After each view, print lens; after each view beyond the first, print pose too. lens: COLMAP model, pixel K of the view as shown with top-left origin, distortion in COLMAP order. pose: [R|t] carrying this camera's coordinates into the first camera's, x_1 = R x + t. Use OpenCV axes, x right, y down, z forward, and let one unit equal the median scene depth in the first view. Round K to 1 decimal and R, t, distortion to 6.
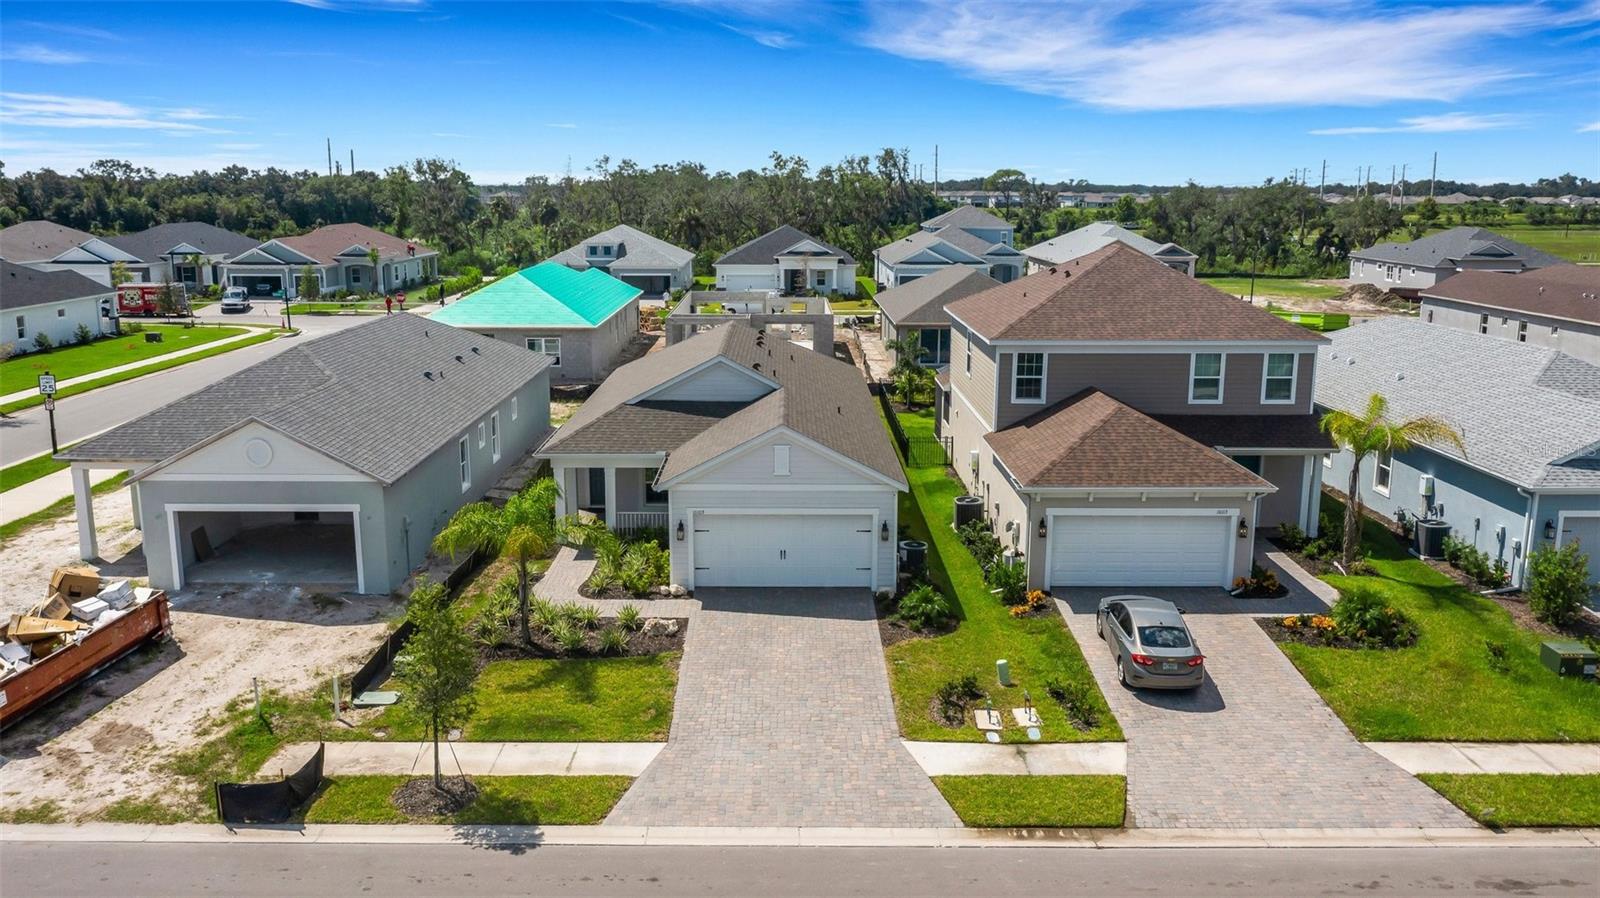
lens RADIAL K [[1239.8, 0, 800.0], [0, 1239.8, 449.0], [0, 0, 1]] dist [-0.003127, 0.001293]
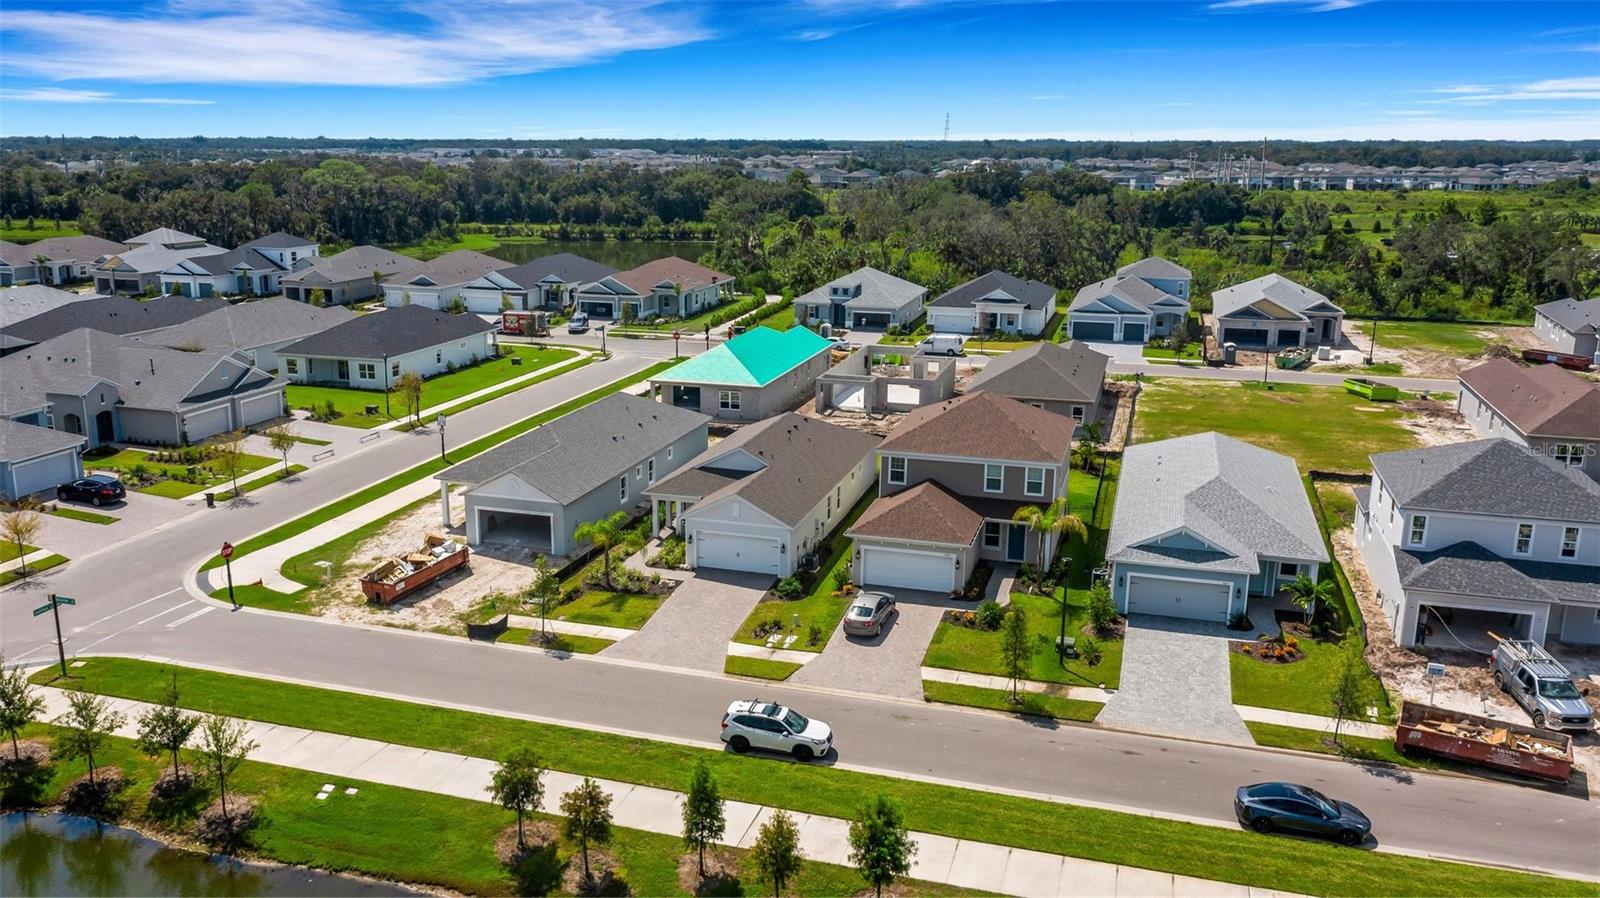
lens RADIAL K [[1239.8, 0, 800.0], [0, 1239.8, 449.0], [0, 0, 1]] dist [-0.003127, 0.001293]
pose [[0.955783, 0.072390, -0.285022, 0.673650], [-0.062063, 0.997052, 0.045114, -0.193922], [0.287448, -0.025430, 0.957459, -0.960300]]
